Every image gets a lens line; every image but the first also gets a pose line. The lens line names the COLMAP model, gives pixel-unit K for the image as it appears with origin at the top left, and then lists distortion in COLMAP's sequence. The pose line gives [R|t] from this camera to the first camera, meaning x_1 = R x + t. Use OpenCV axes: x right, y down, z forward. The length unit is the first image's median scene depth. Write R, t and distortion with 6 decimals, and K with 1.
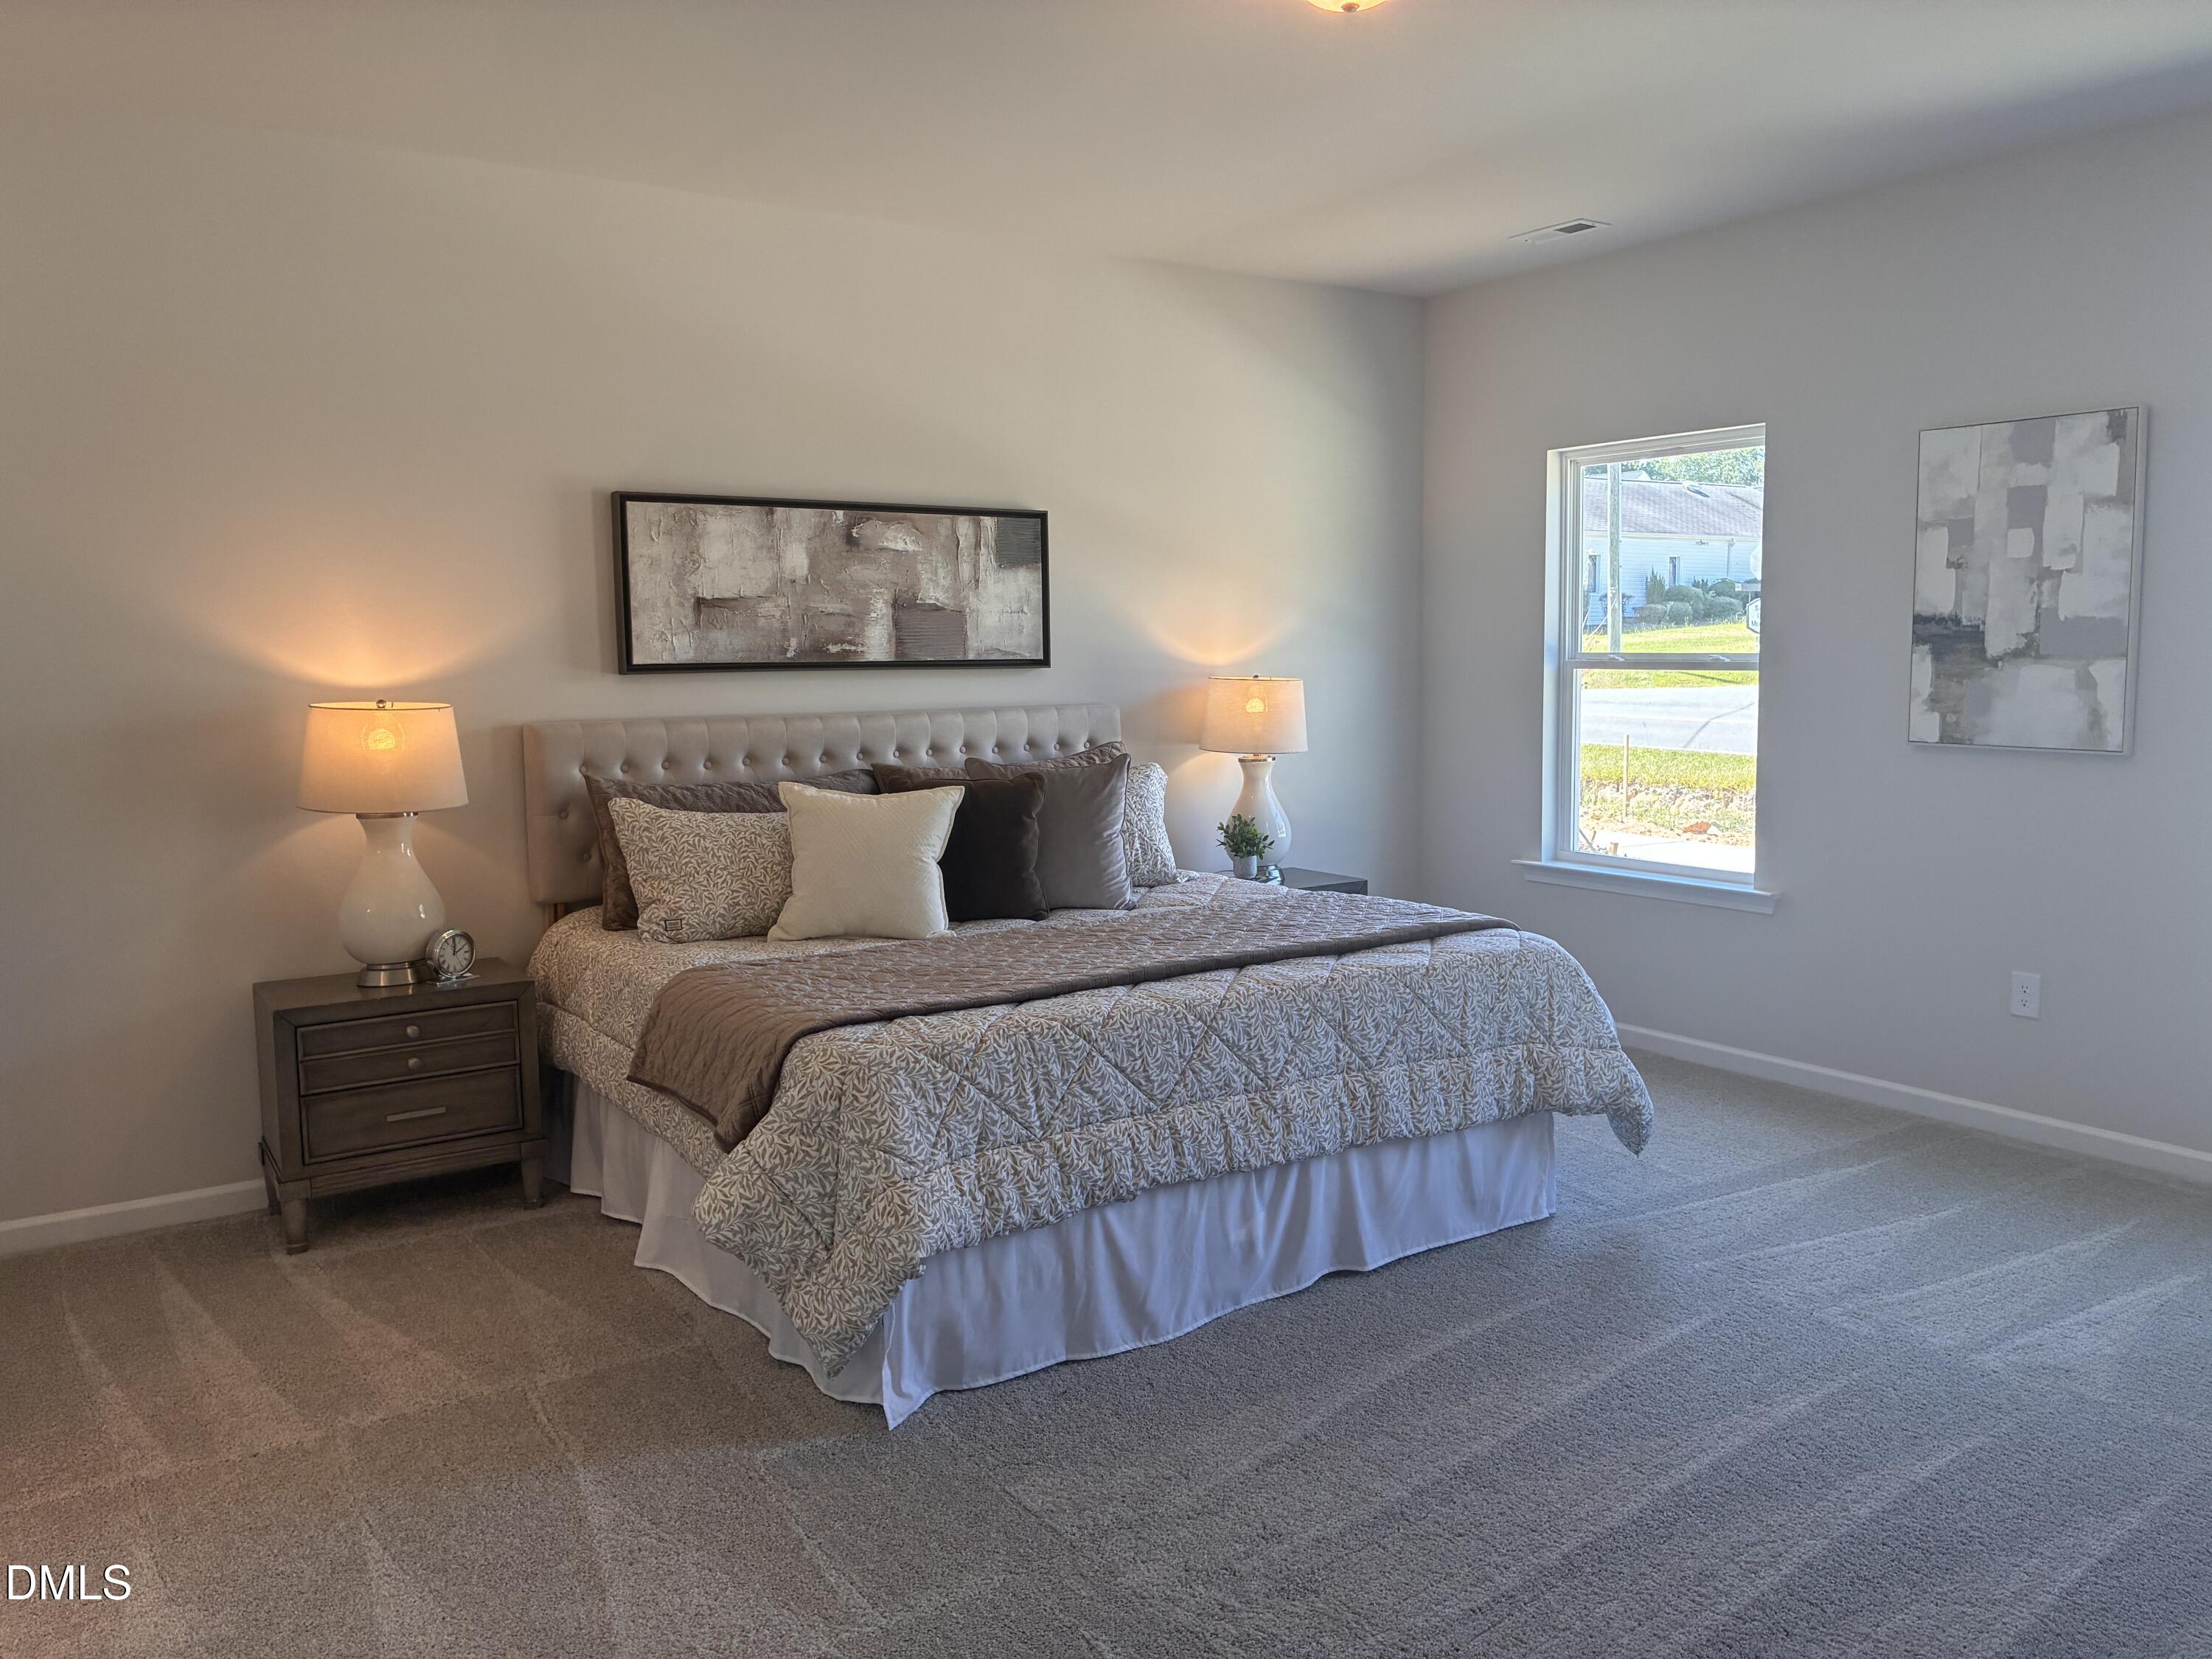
lens RADIAL K [[1710.6, 0, 1112.5], [0, 1710.6, 831.8], [0, 0, 1]] dist [0.044240, -0.001318]
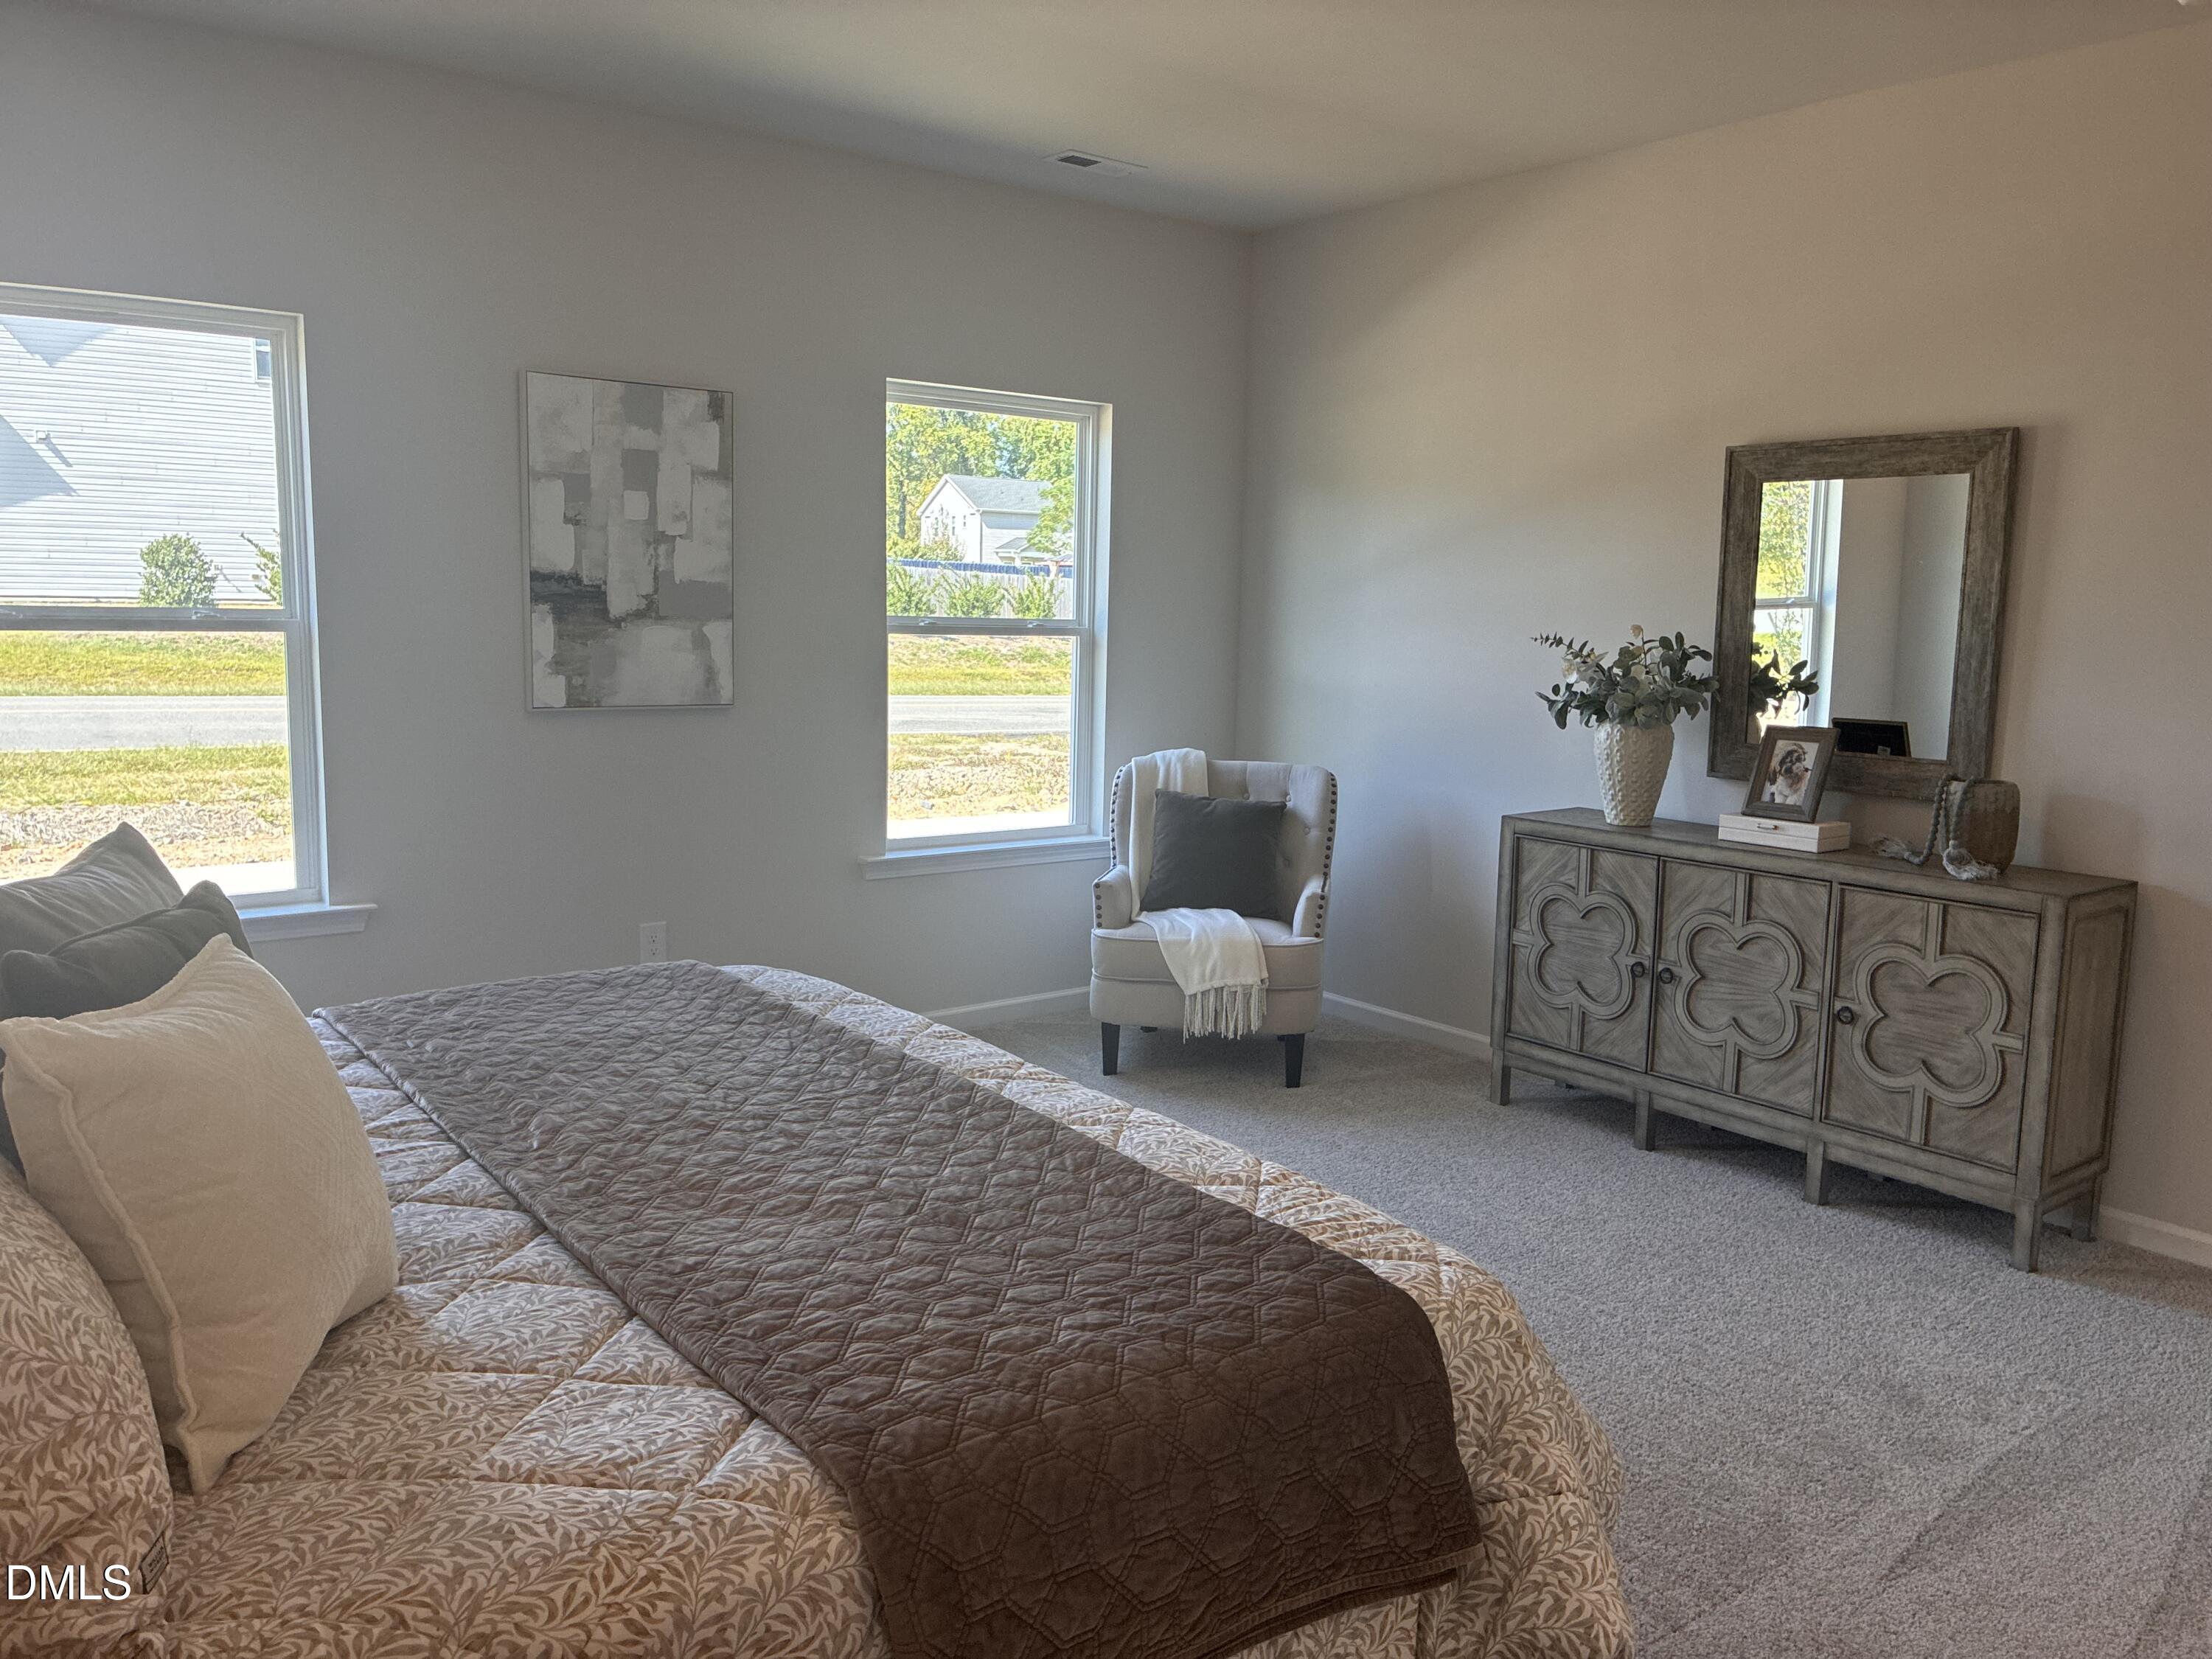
lens RADIAL K [[1710.6, 0, 1096.9], [0, 1710.6, 815.4], [0, 0, 1]] dist [0.044240, -0.001318]
pose [[-0.045774, -0.129399, 0.990535, -0.497879], [0.086799, 0.987309, 0.132989, -0.096042], [-0.995174, 0.092065, -0.033961, 0.768959]]
